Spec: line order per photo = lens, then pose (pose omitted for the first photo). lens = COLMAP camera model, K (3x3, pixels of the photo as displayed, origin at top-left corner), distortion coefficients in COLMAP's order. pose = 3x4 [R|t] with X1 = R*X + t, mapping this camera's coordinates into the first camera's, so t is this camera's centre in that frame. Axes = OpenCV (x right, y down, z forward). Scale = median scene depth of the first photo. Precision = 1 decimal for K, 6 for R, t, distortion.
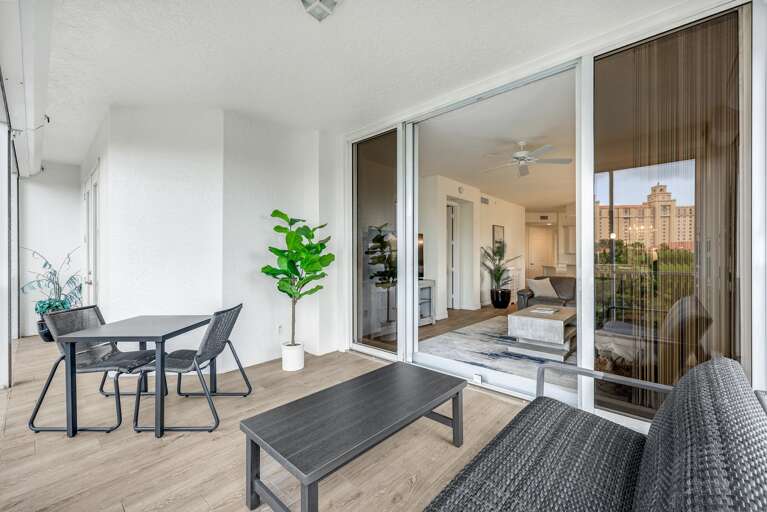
lens RADIAL K [[327.4, 0, 383.5], [0, 327.4, 256.0], [0, 0, 1]] dist [-0.000060, -0.000006]
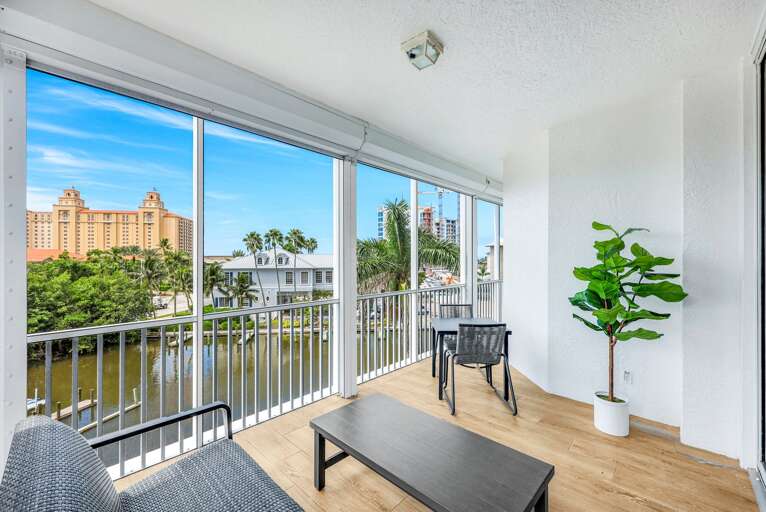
lens RADIAL K [[314.3, 0, 383.0], [0, 314.3, 256.0], [0, 0, 1]] dist [-0.000990, -0.000181]
pose [[-0.002714, -0.006551, -0.999975, 0.447891], [0.005509, 0.999963, -0.006566, -0.055941], [0.999981, -0.005526, -0.002678, 0.478943]]
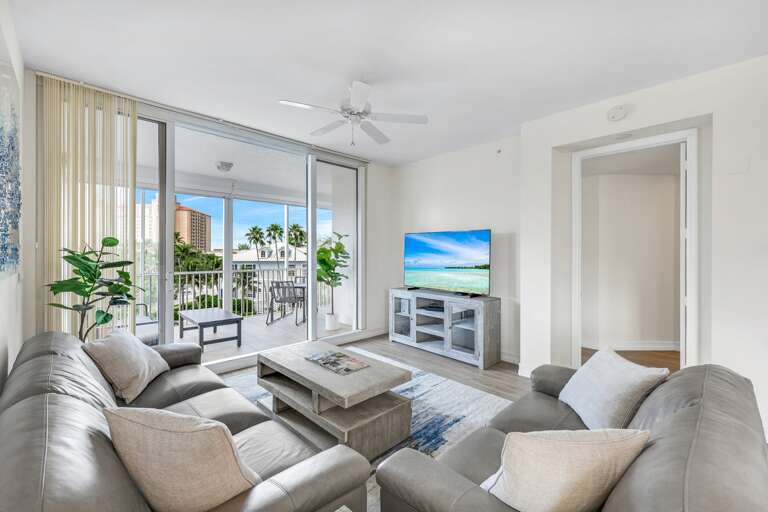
lens RADIAL K [[304.9, 0, 384.0], [0, 304.9, 256.0], [0, 0, 1]] dist [0.000126, -0.000007]
pose [[-0.003265, 0.014104, -0.999895, 1.265896], [0.001827, 0.999899, 0.014098, -0.048849], [0.999993, -0.001781, -0.003290, 1.277775]]
